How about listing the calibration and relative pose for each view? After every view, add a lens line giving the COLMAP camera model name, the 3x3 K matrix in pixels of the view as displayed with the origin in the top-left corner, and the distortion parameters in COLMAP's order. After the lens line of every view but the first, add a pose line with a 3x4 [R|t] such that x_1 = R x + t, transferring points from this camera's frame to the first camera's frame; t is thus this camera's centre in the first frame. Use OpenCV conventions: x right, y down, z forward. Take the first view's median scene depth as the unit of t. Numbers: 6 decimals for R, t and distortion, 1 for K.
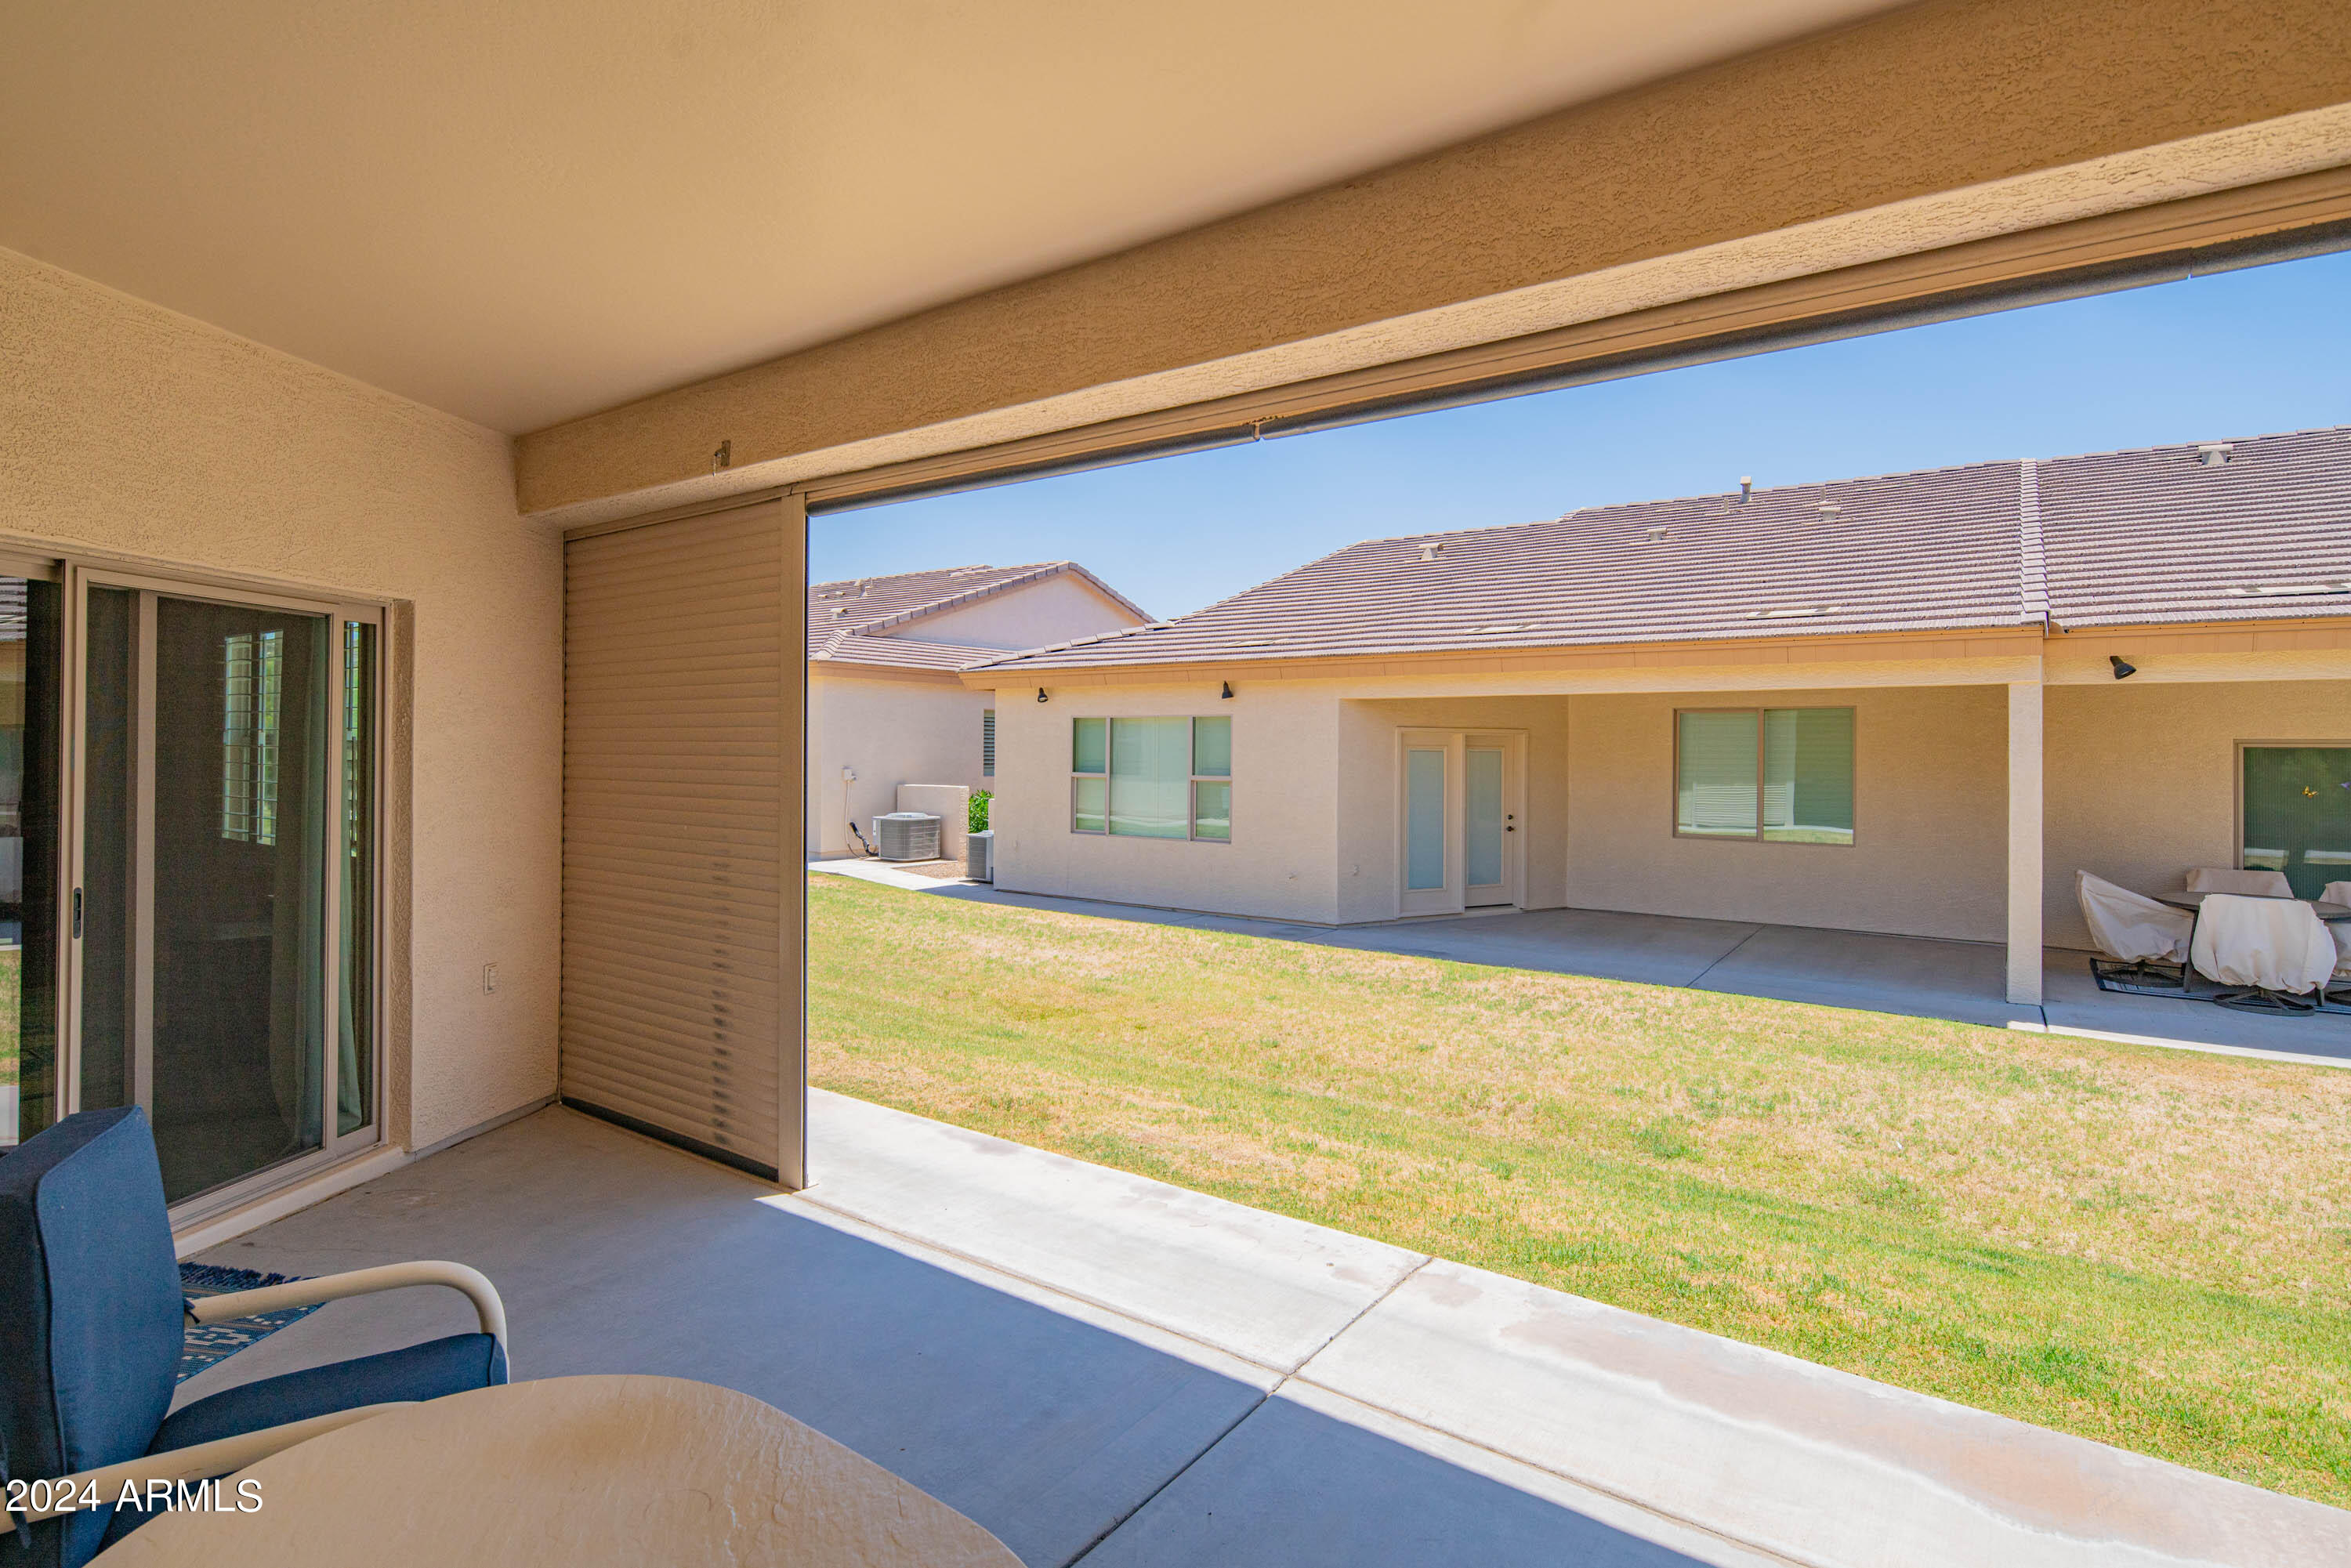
lens RADIAL K [[1151.7, 0, 1166.7], [0, 1151.7, 746.6], [0, 0, 1]] dist [-0.000810, -0.000718]
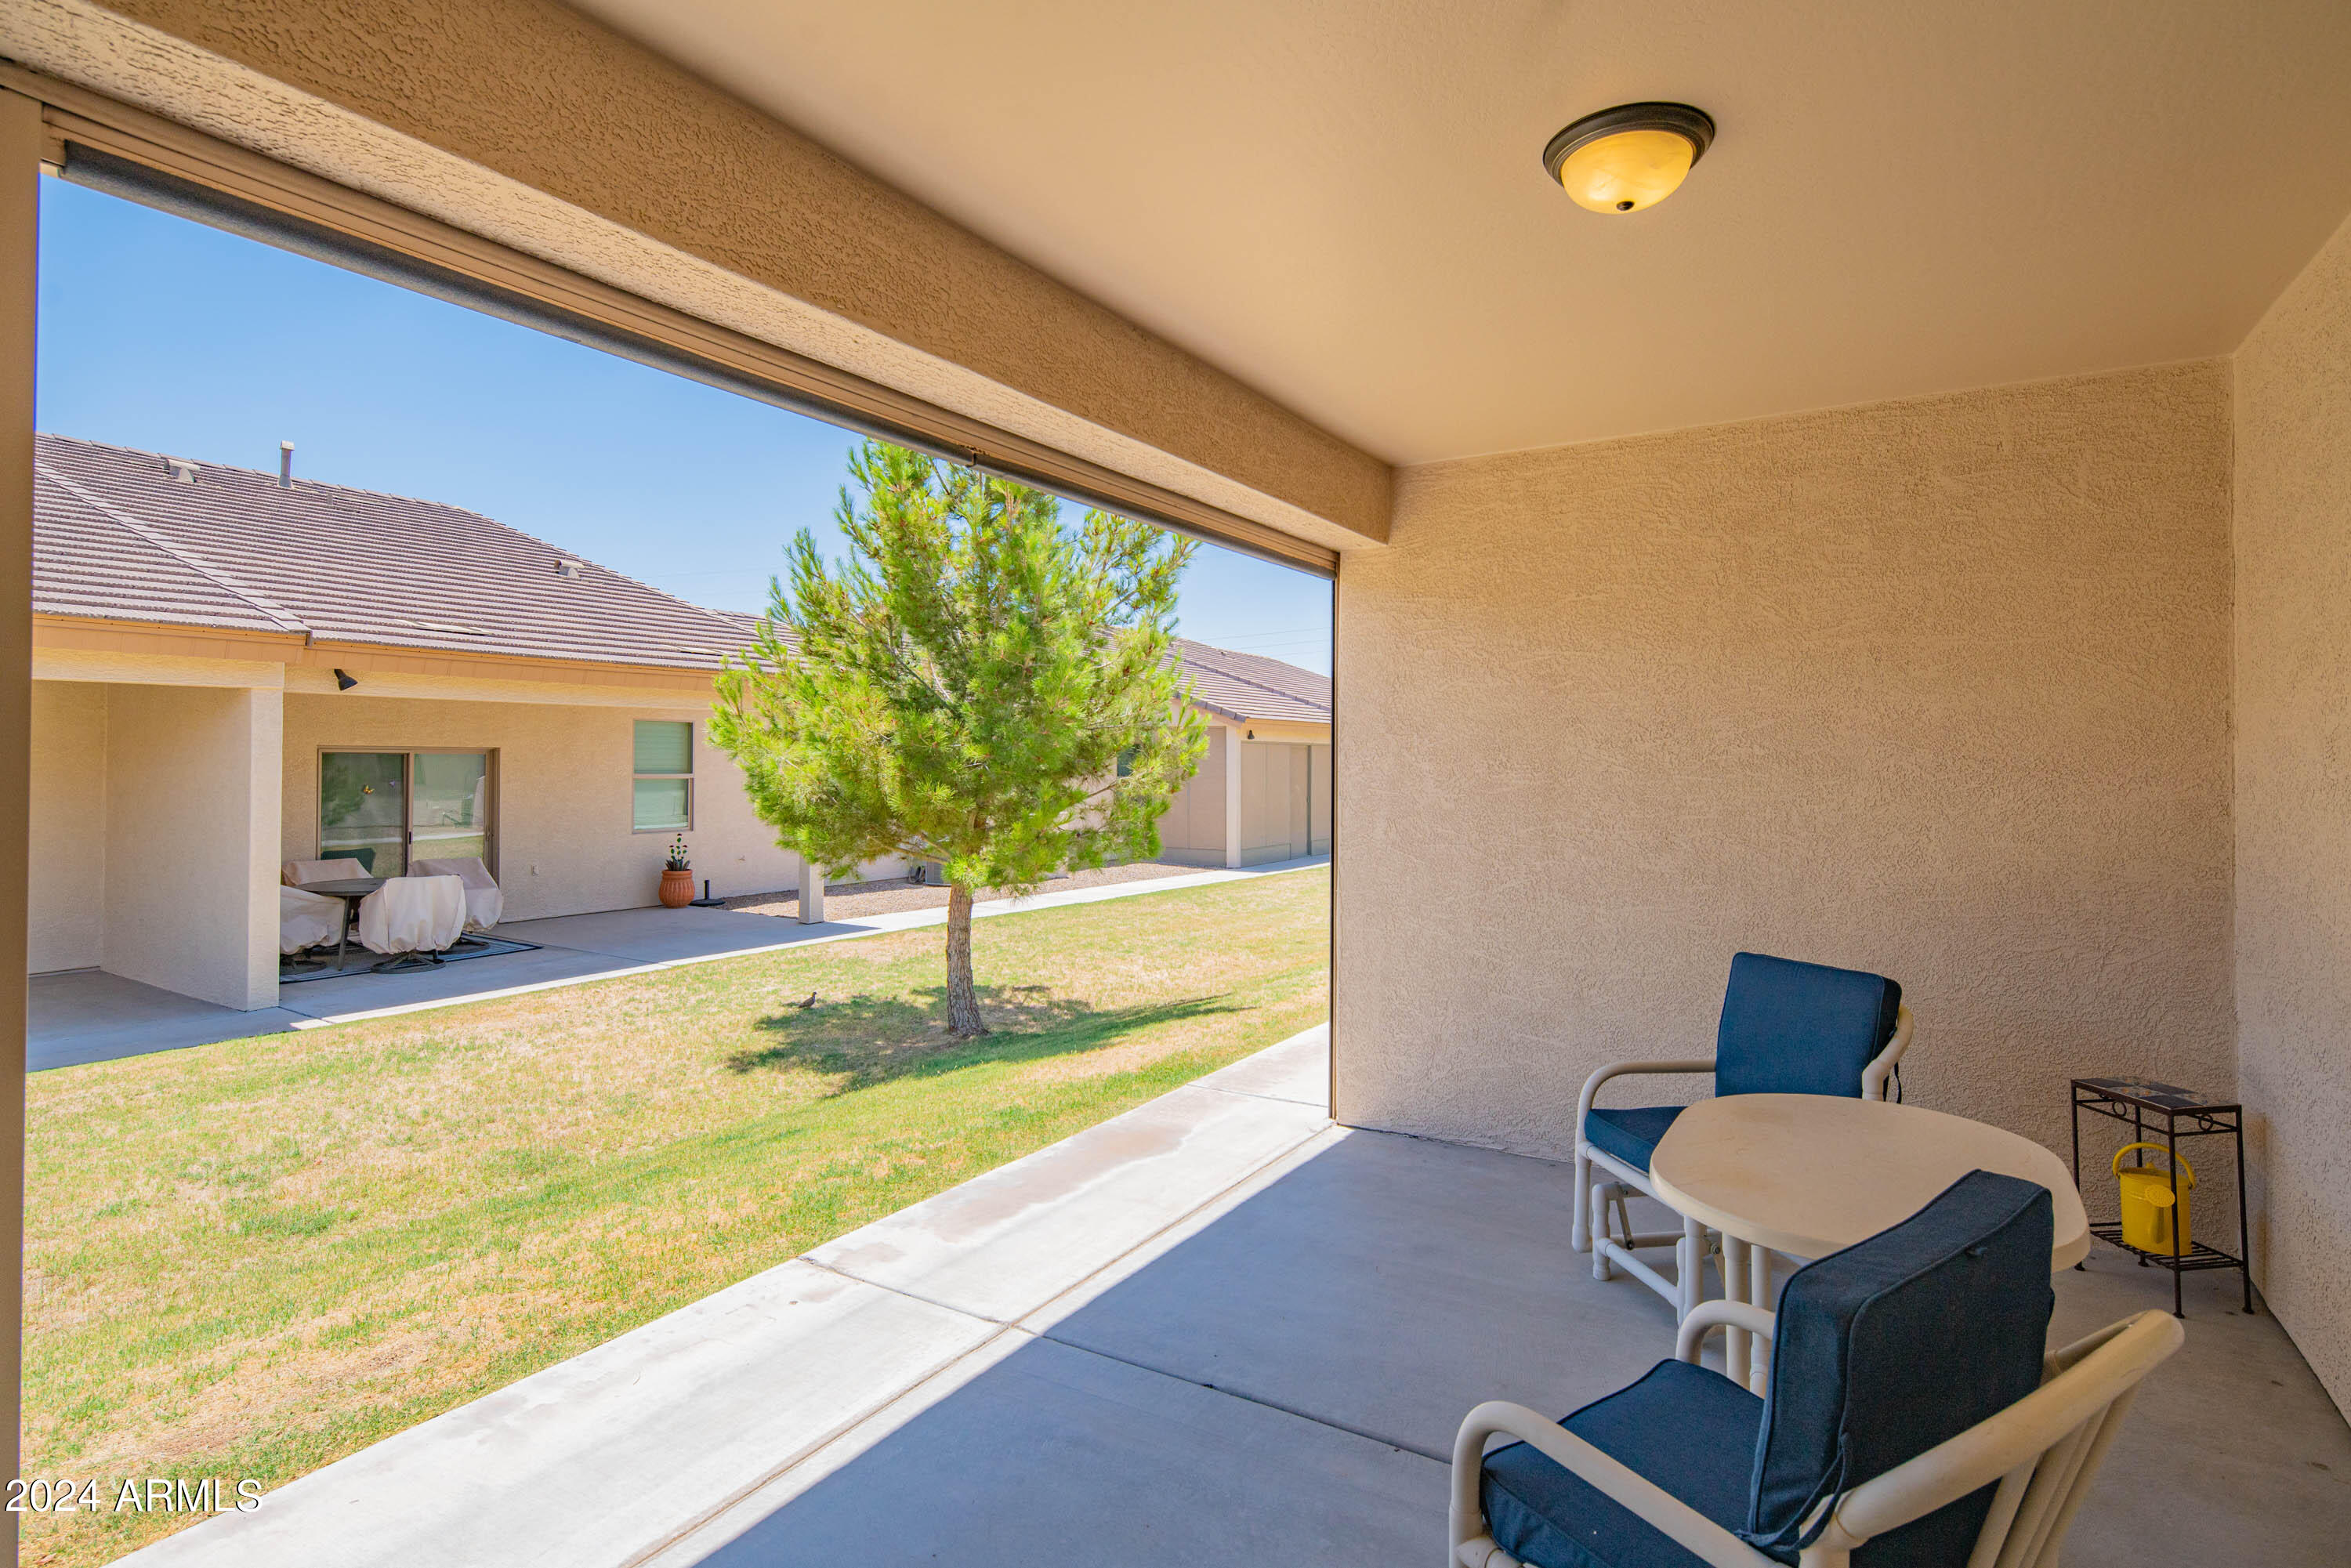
lens RADIAL K [[1151.7, 0, 1166.7], [0, 1151.7, 746.6], [0, 0, 1]] dist [-0.000810, -0.000718]
pose [[-0.051616, 0.006639, 0.998645, -0.756694], [-0.004990, 0.999964, -0.006906, -0.004033], [-0.998655, -0.005340, -0.051581, 0.680312]]
